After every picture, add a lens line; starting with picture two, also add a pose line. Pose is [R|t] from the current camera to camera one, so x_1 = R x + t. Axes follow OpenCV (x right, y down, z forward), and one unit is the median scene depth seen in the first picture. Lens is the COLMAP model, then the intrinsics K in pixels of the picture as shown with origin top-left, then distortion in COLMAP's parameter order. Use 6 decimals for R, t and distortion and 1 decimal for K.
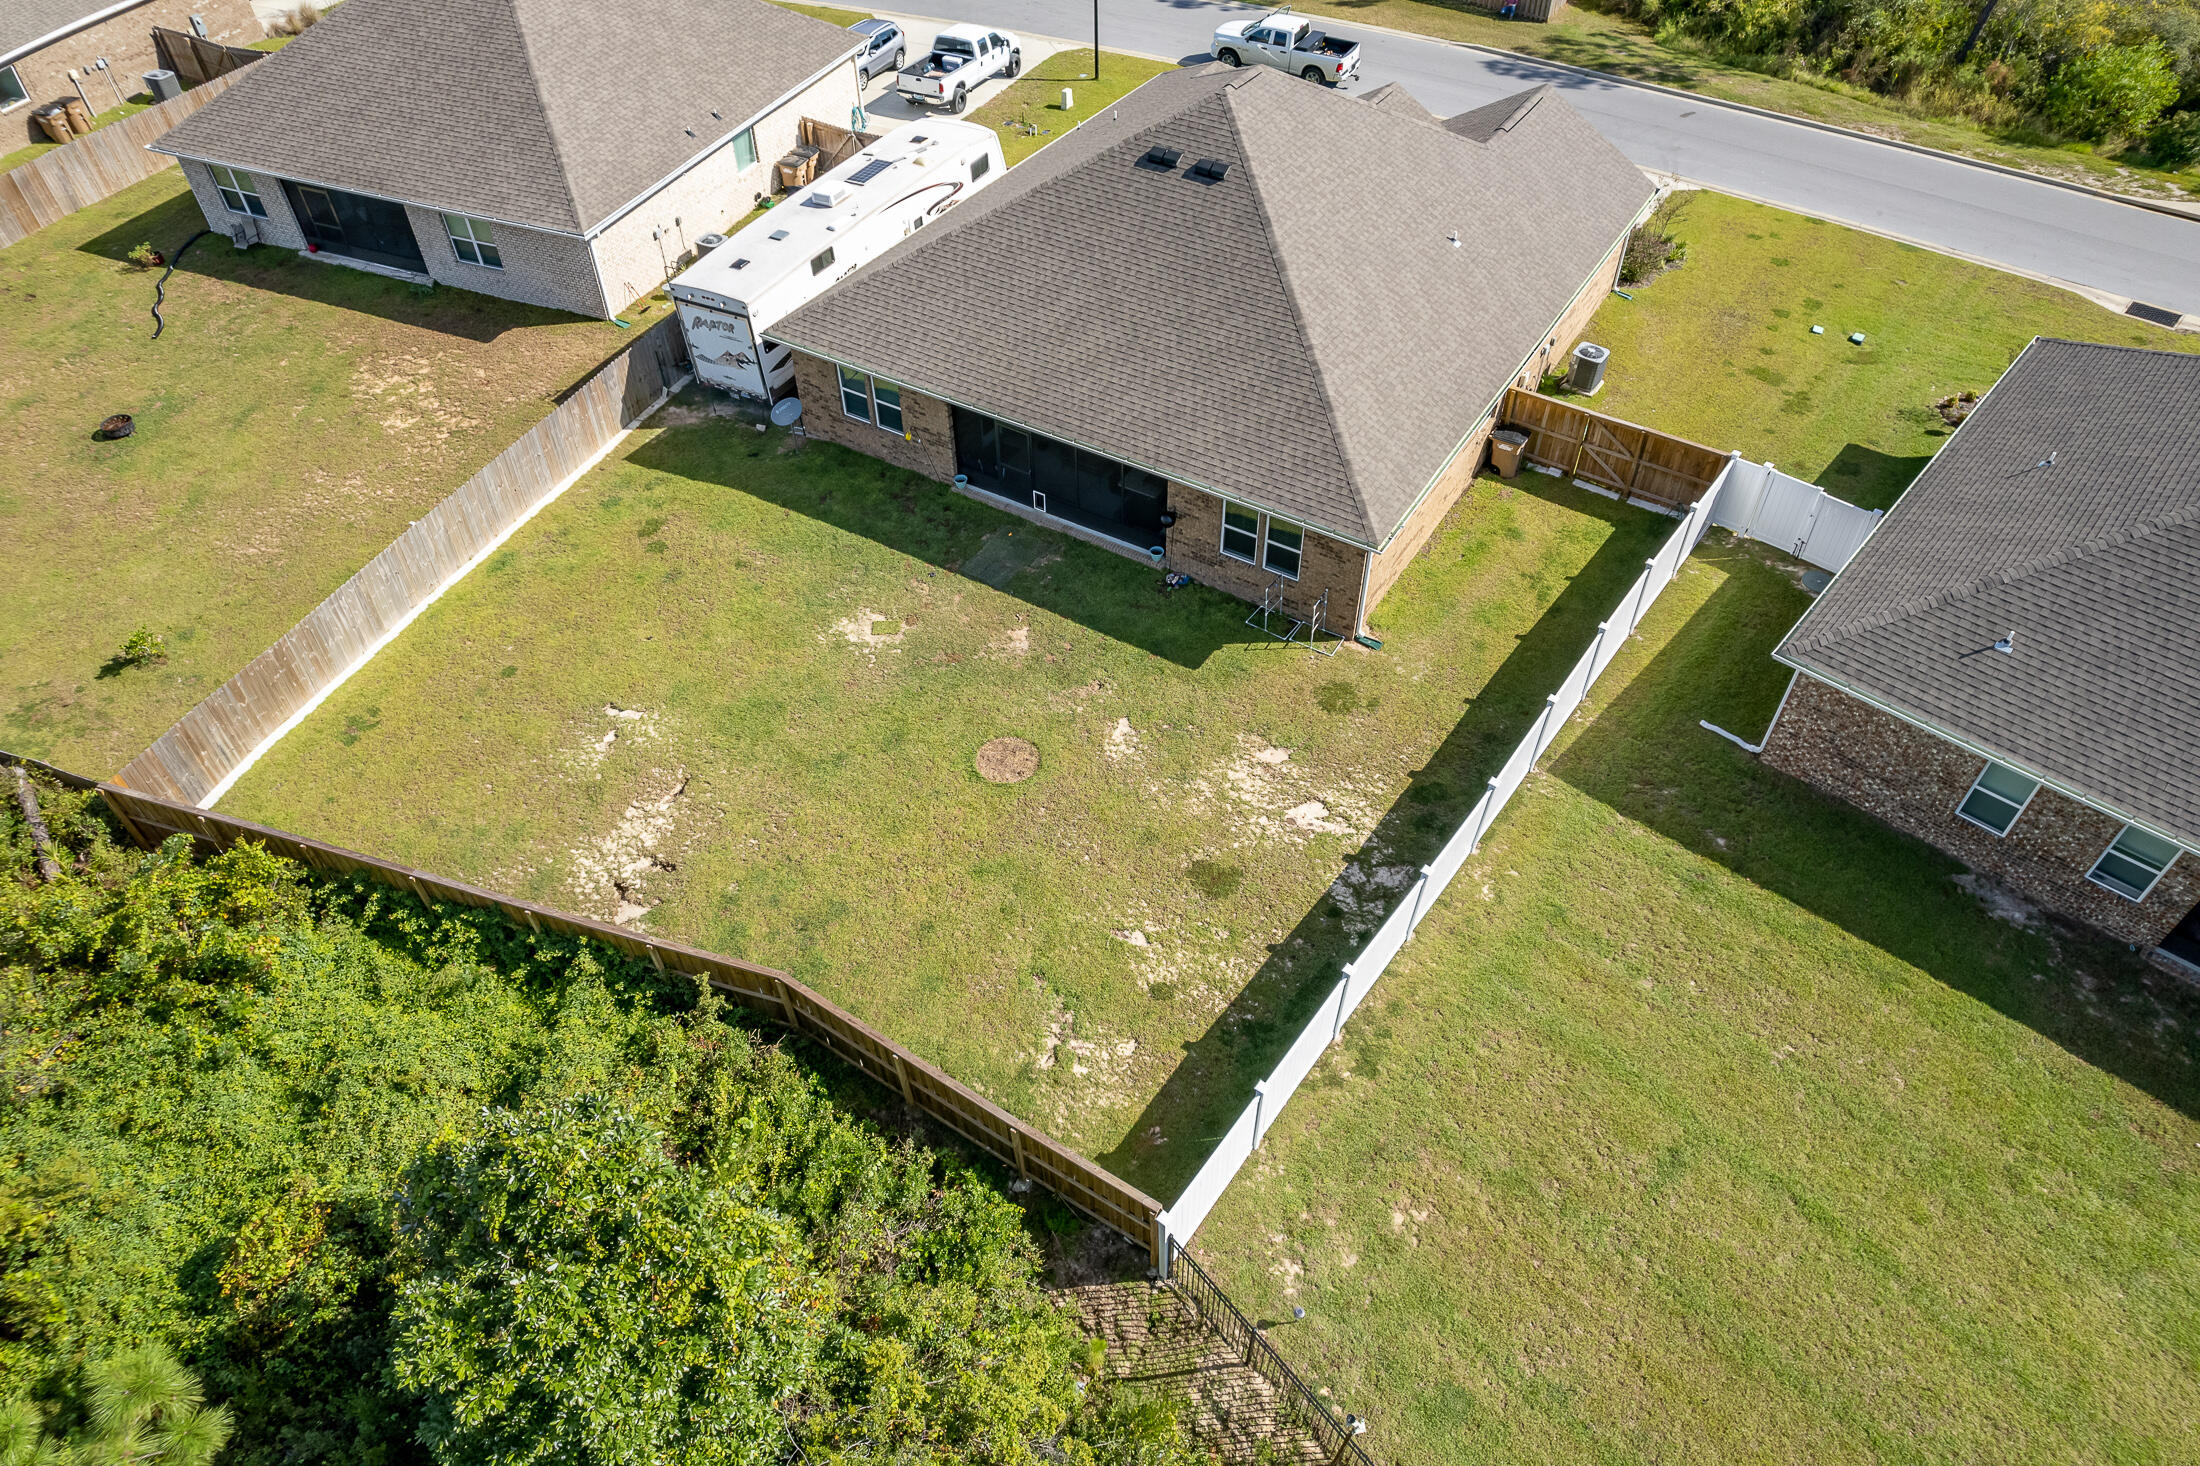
lens RADIAL K [[1406.7, 0, 1109.5], [0, 1406.7, 741.8], [0, 0, 1]] dist [-0.074018, 0.068206]
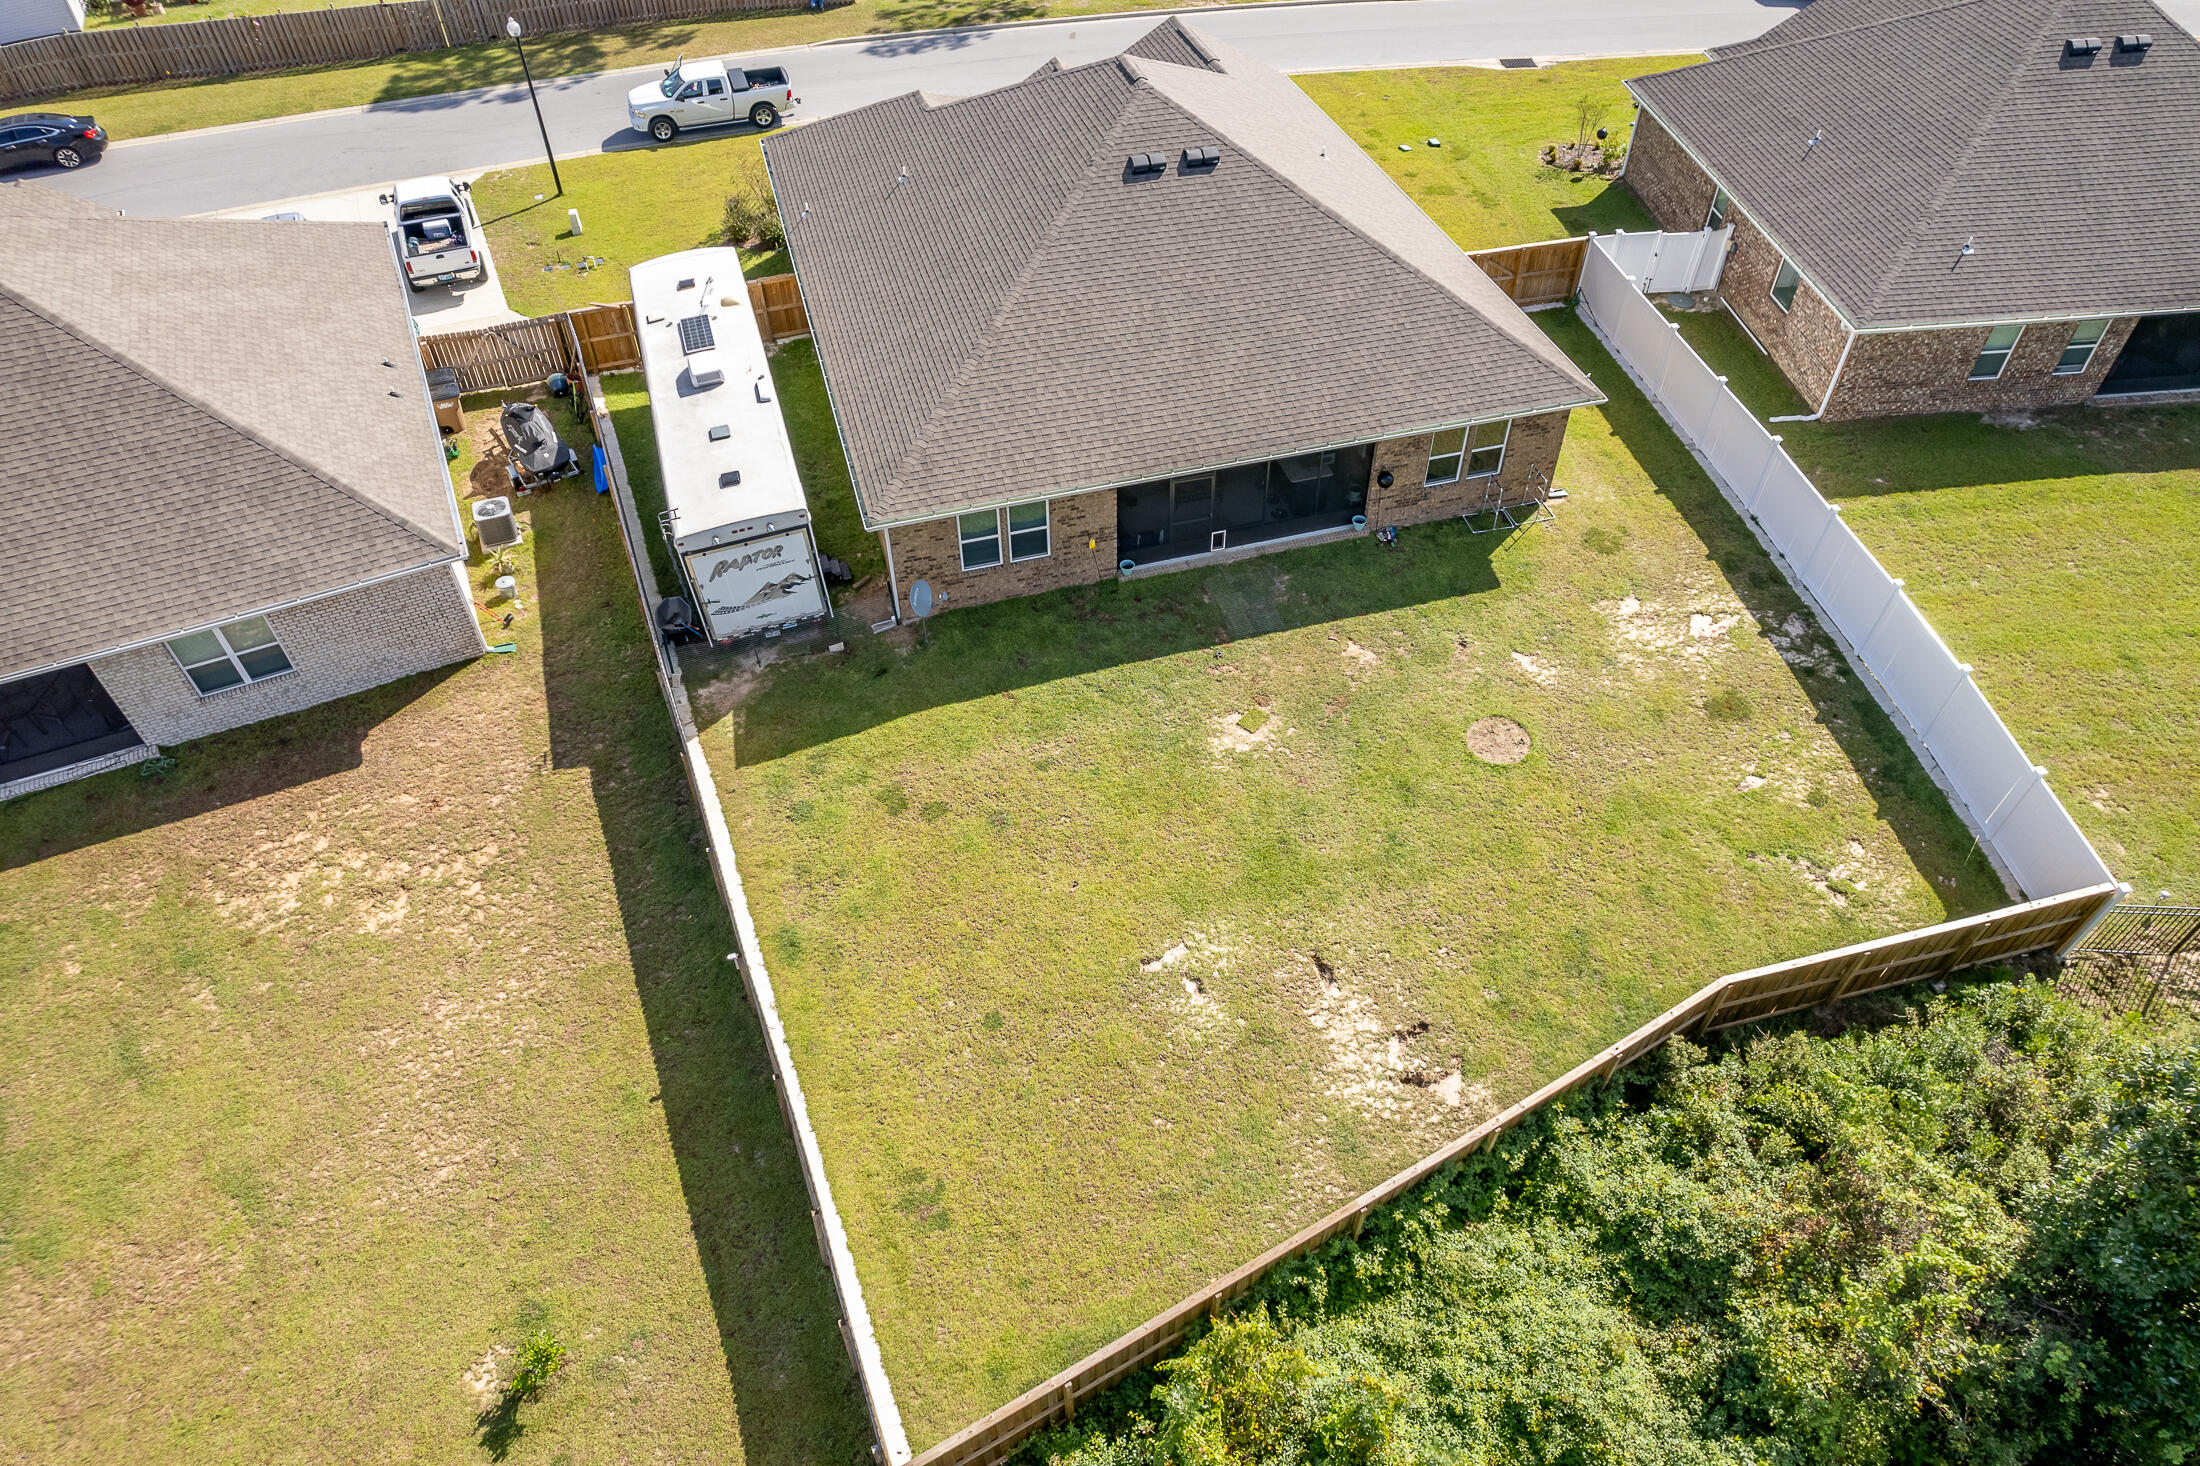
lens RADIAL K [[1406.7, 0, 1109.5], [0, 1406.7, 741.8], [0, 0, 1]] dist [-0.074018, 0.068206]
pose [[0.670362, -0.533090, 0.516168, -0.693674], [0.534521, 0.829406, 0.162400, -0.265445], [-0.514687, 0.167035, 0.840950, 0.282395]]
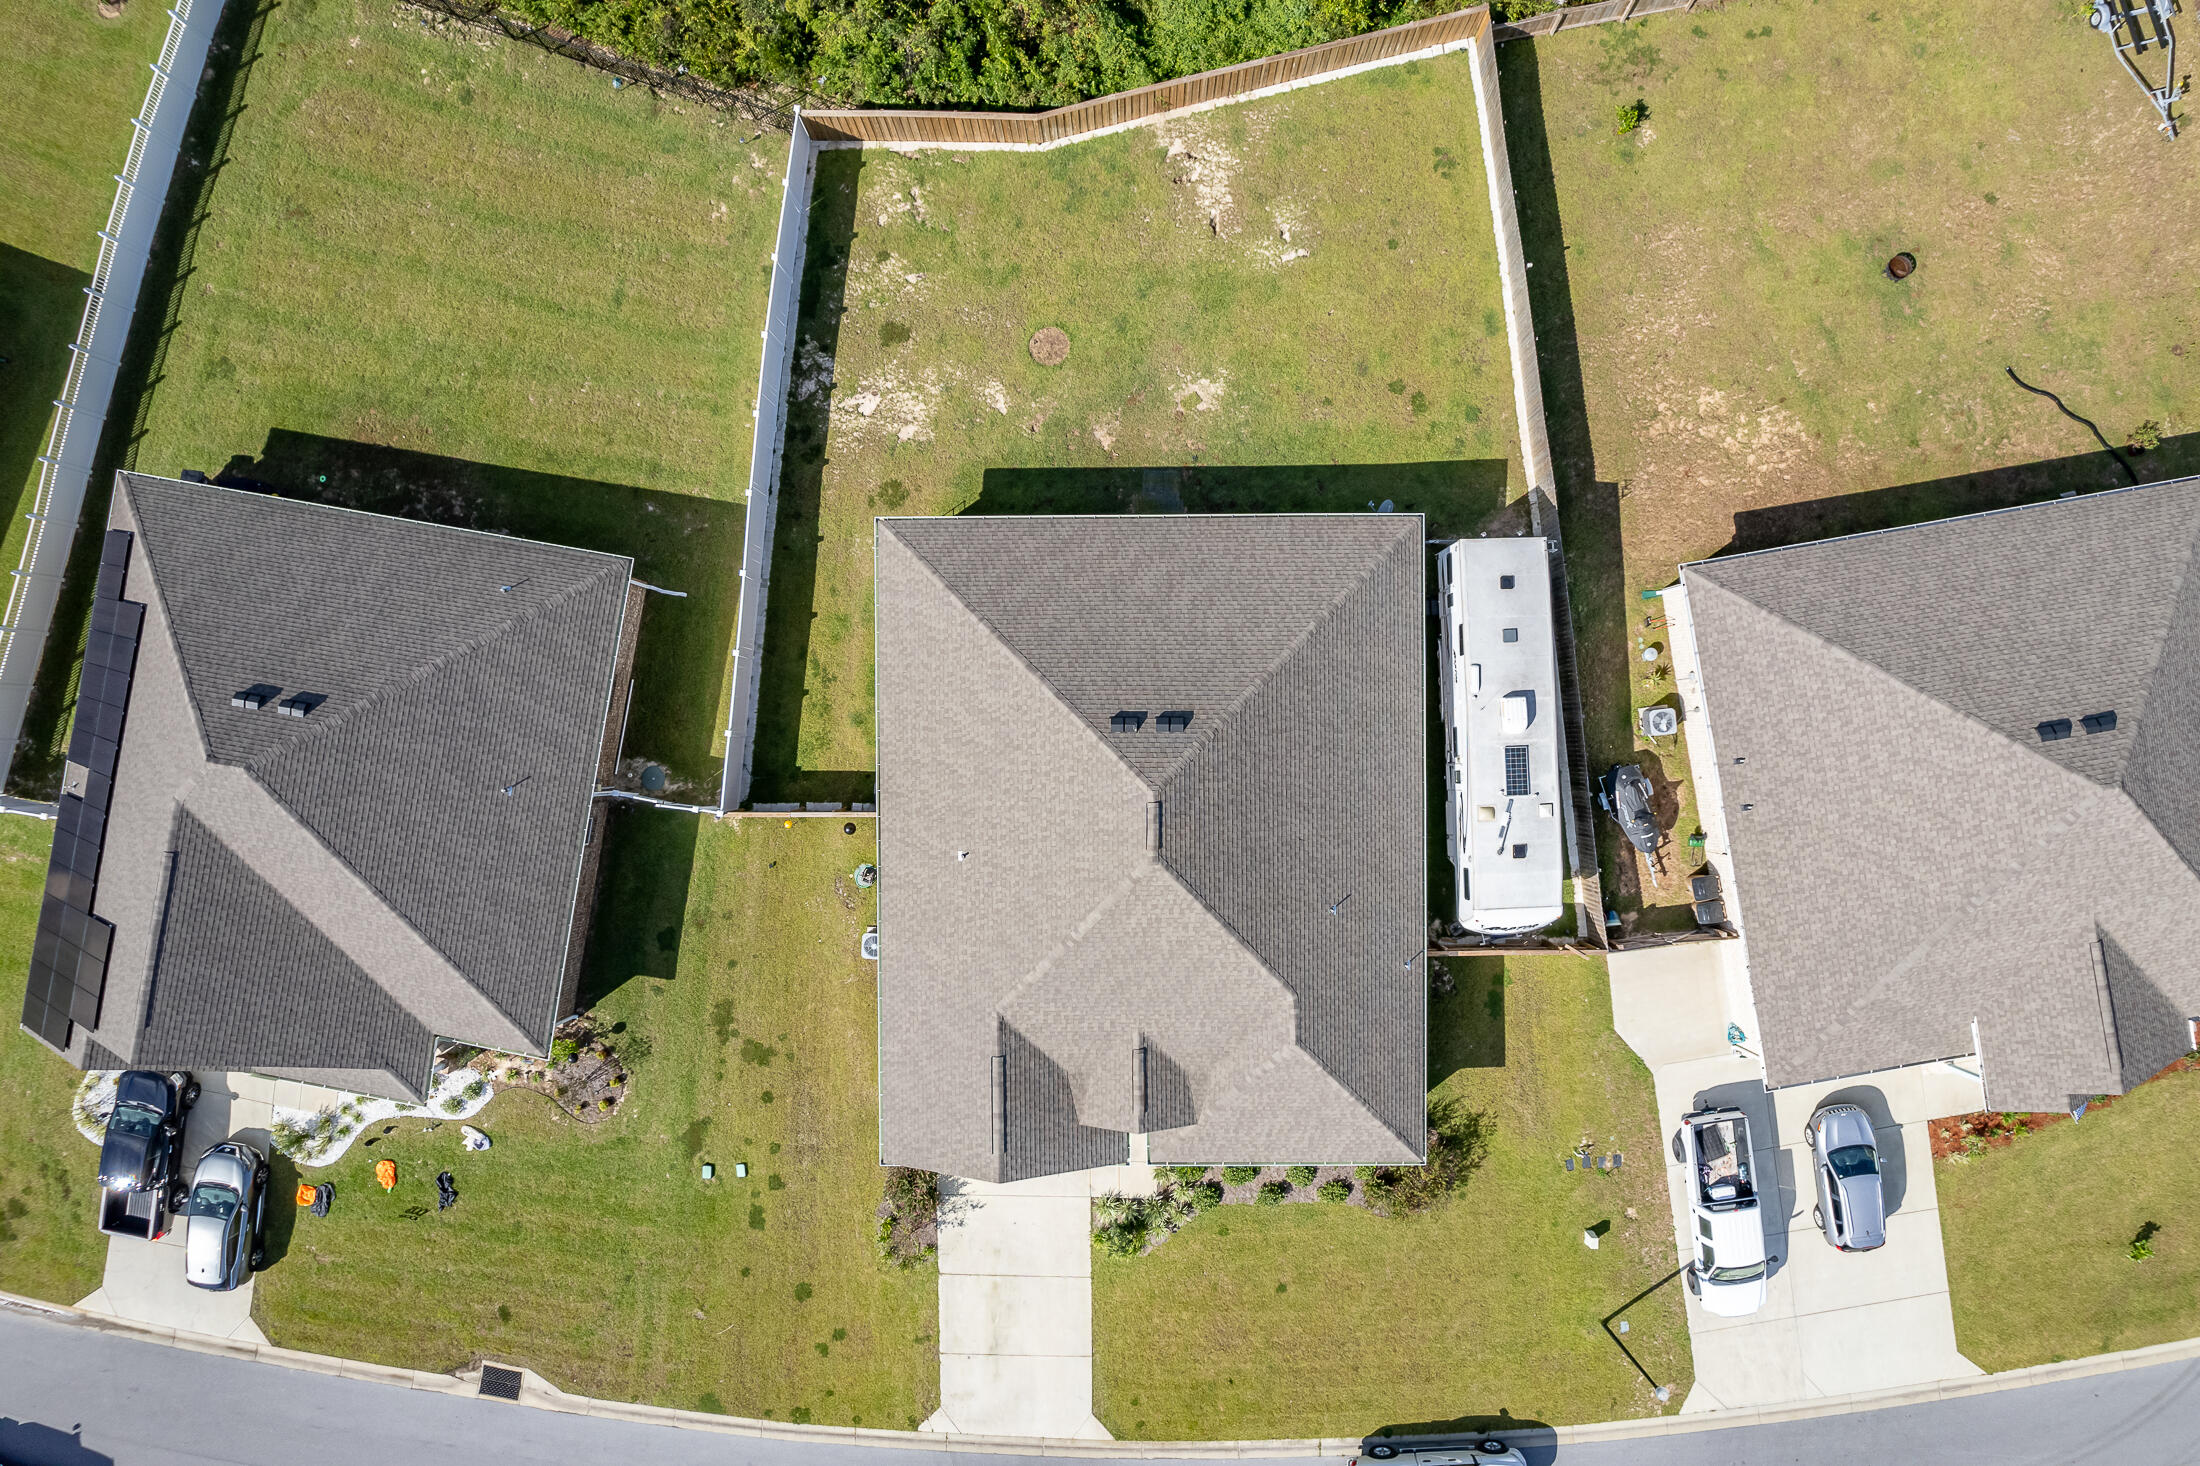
lens RADIAL K [[1409.6, 0, 1103.3], [0, 1409.6, 765.3], [0, 0, 1]] dist [-0.046840, -0.000962]
pose [[-0.847467, 0.530116, 0.027860, 0.075474], [-0.363394, -0.617596, 0.697510, -1.282001], [0.386968, 0.580993, 0.716033, 0.143384]]
